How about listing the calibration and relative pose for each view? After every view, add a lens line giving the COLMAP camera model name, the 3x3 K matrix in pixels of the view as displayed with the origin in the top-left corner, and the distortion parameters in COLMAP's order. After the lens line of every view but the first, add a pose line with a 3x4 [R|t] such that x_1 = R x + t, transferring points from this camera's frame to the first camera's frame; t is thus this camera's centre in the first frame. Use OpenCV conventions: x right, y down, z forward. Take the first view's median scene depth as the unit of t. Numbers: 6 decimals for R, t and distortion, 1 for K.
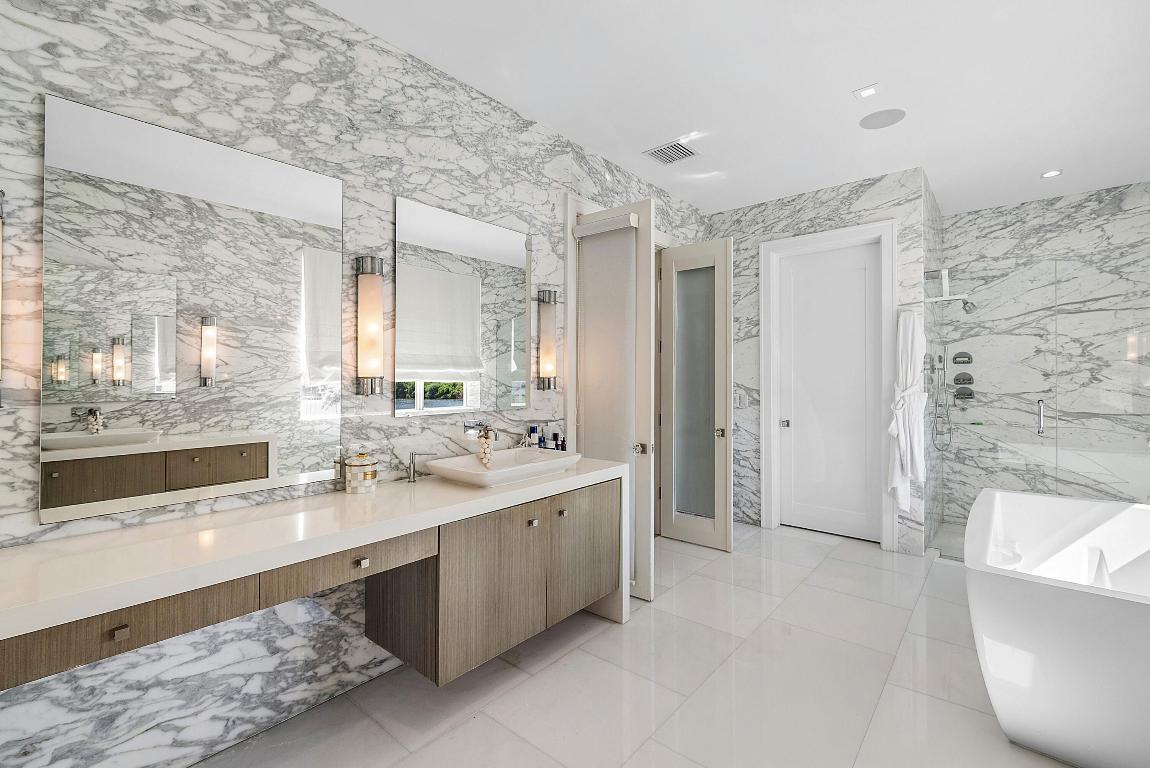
lens RADIAL K [[534.9, 0, 569.0], [0, 534.9, 372.8], [0, 0, 1]] dist [0.002370, 0.000011]
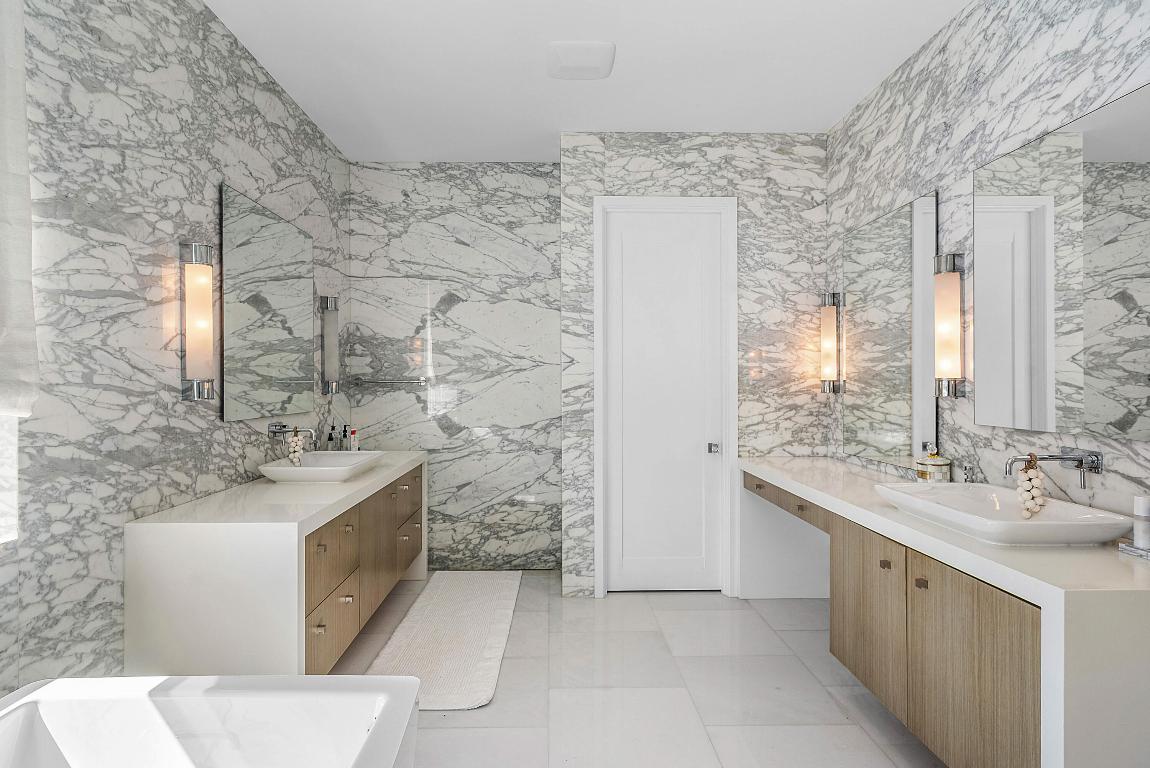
lens RADIAL K [[603.1, 0, 571.5], [0, 603.1, 383.7], [0, 0, 1]] dist [-0.001539, -0.000116]
pose [[-0.744867, 0.007538, -0.667171, 0.885748], [0.010253, 0.999947, -0.000149, 0.010431], [0.667135, -0.006952, -0.744905, 1.391606]]
